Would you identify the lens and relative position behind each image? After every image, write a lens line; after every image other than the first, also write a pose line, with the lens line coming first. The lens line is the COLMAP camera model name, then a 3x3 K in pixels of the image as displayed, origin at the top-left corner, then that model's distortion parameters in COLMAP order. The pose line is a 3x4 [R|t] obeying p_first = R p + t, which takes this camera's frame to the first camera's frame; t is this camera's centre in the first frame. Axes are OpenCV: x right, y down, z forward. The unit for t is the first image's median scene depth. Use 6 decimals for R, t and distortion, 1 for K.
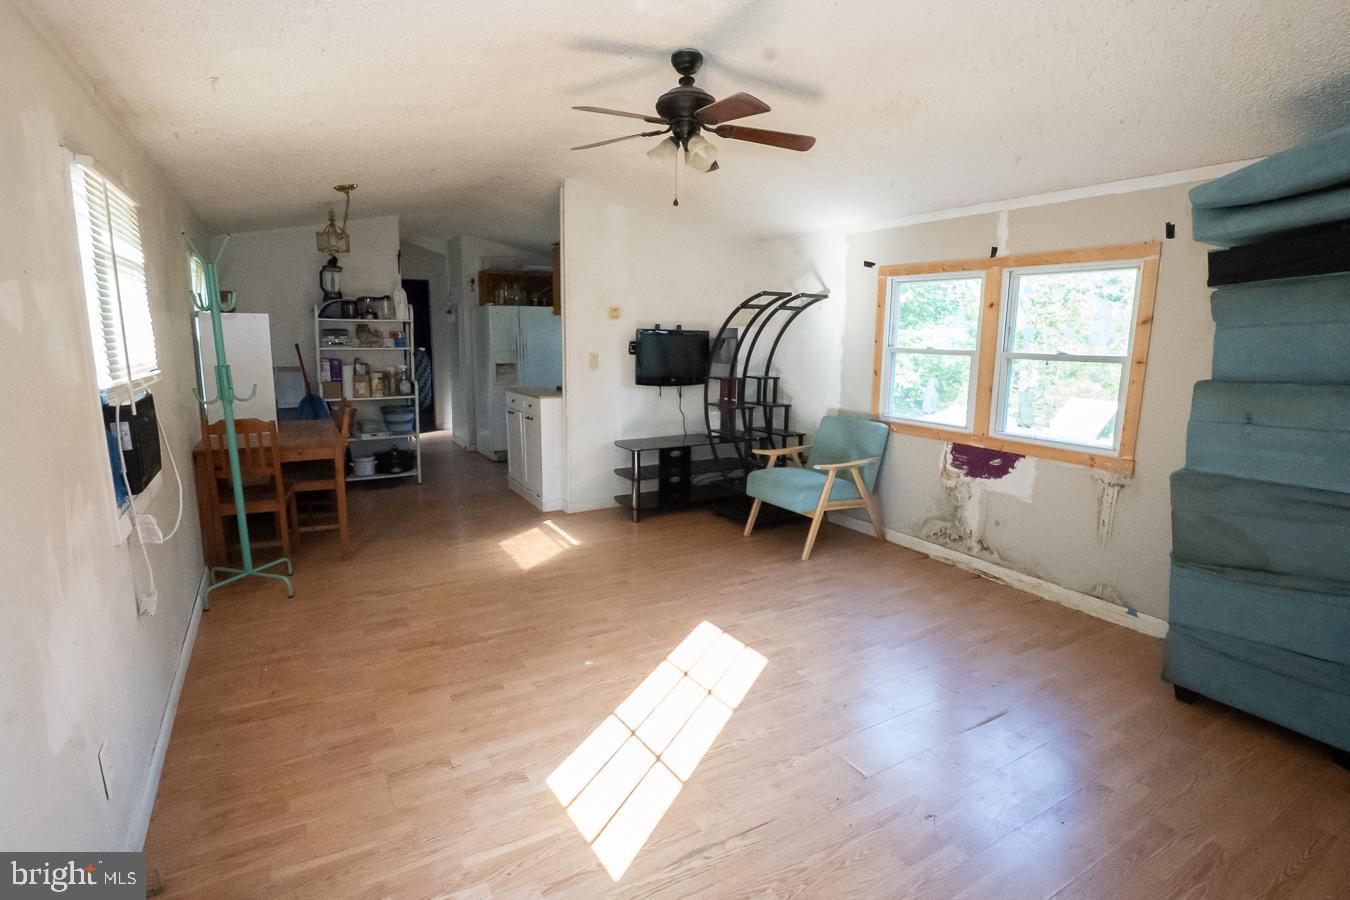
lens RADIAL K [[652.1, 0, 679.9], [0, 652.1, 452.0], [0, 0, 1]] dist [-0.040608, 0.005157]
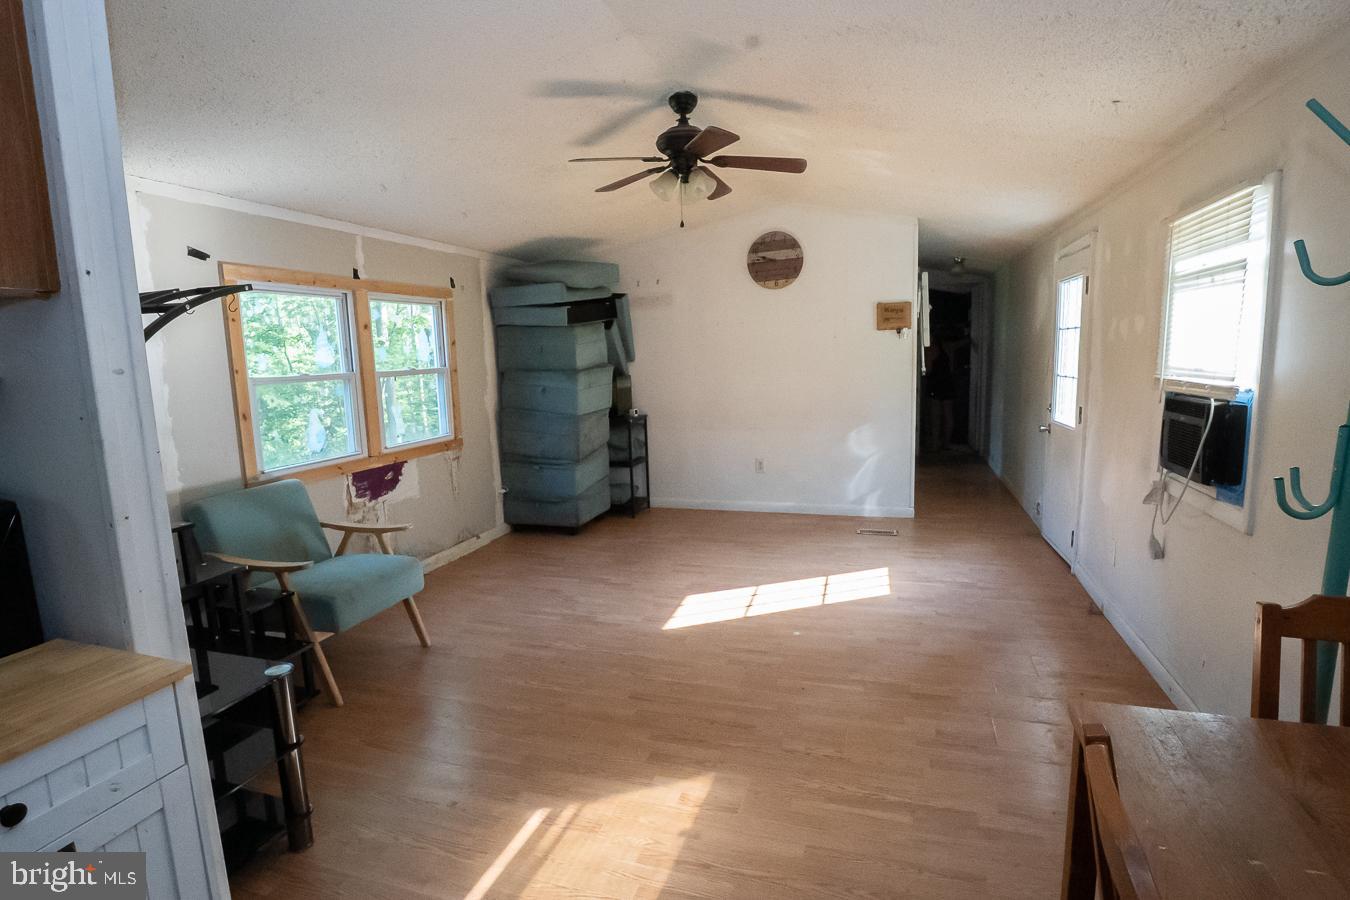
lens RADIAL K [[652.1, 0, 686.0], [0, 652.1, 443.6], [0, 0, 1]] dist [-0.040608, 0.005157]
pose [[-0.652655, -0.105591, 0.750261, -0.633239], [0.151996, 0.951862, 0.266186, -0.250661], [-0.742252, 0.287764, -0.605189, 1.316439]]
